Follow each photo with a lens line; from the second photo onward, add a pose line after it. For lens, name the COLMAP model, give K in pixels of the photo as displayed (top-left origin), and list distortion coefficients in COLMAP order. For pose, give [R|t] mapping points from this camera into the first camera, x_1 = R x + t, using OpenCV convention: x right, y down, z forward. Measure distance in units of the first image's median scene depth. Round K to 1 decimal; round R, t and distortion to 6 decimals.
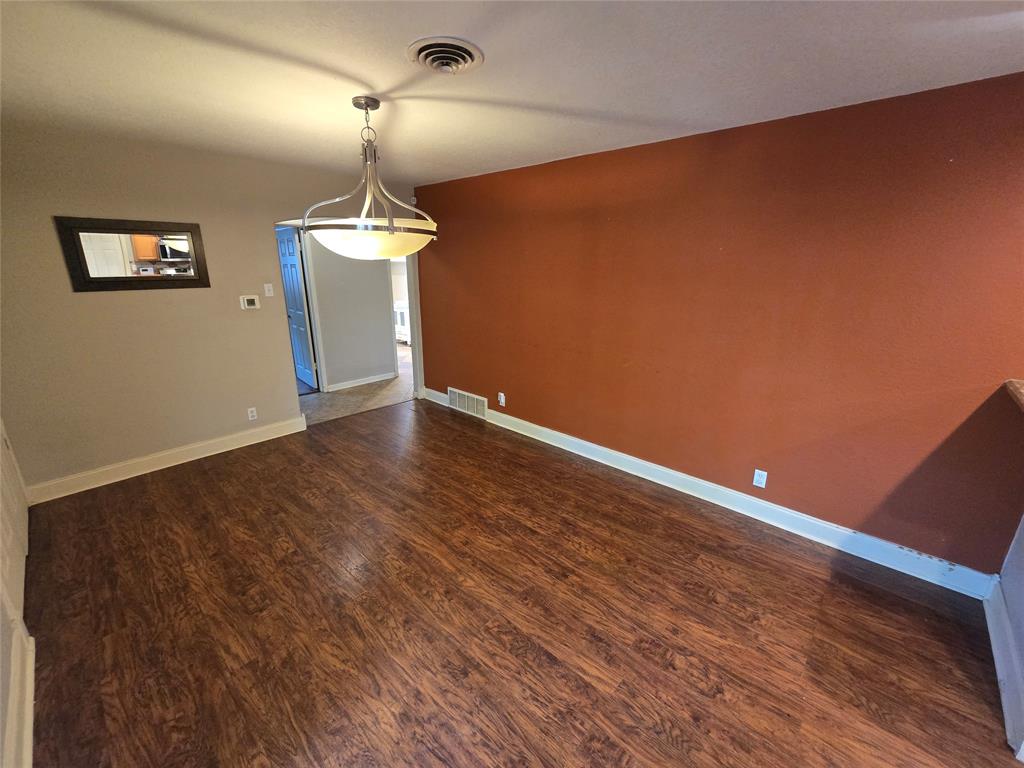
lens RADIAL K [[416.9, 0, 506.9], [0, 416.9, 382.2], [0, 0, 1]] dist [-0.003495, -0.000073]
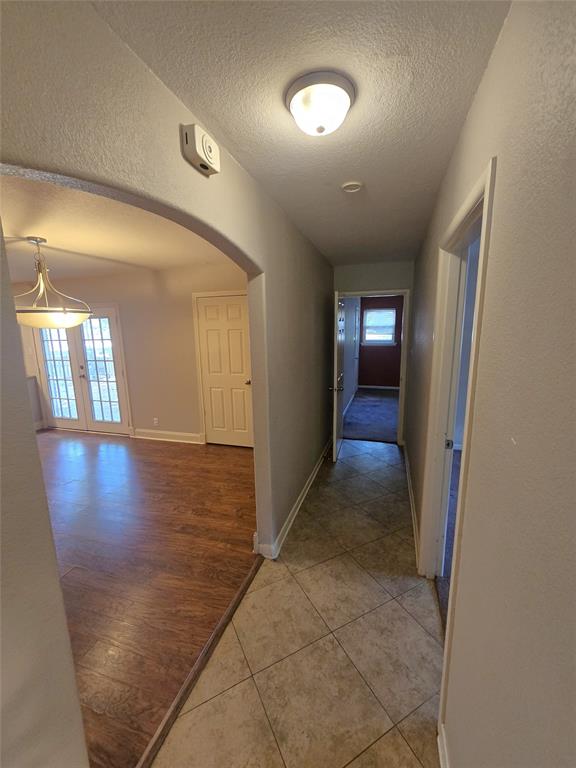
lens RADIAL K [[312.7, 0, 292.0], [0, 312.7, 380.4], [0, 0, 1]] dist [-0.003495, -0.000073]
pose [[-0.896333, 0.087171, -0.434727, -0.609447], [-0.107730, 0.908282, 0.404249, -0.718443], [0.430094, 0.409175, -0.804733, 2.478265]]
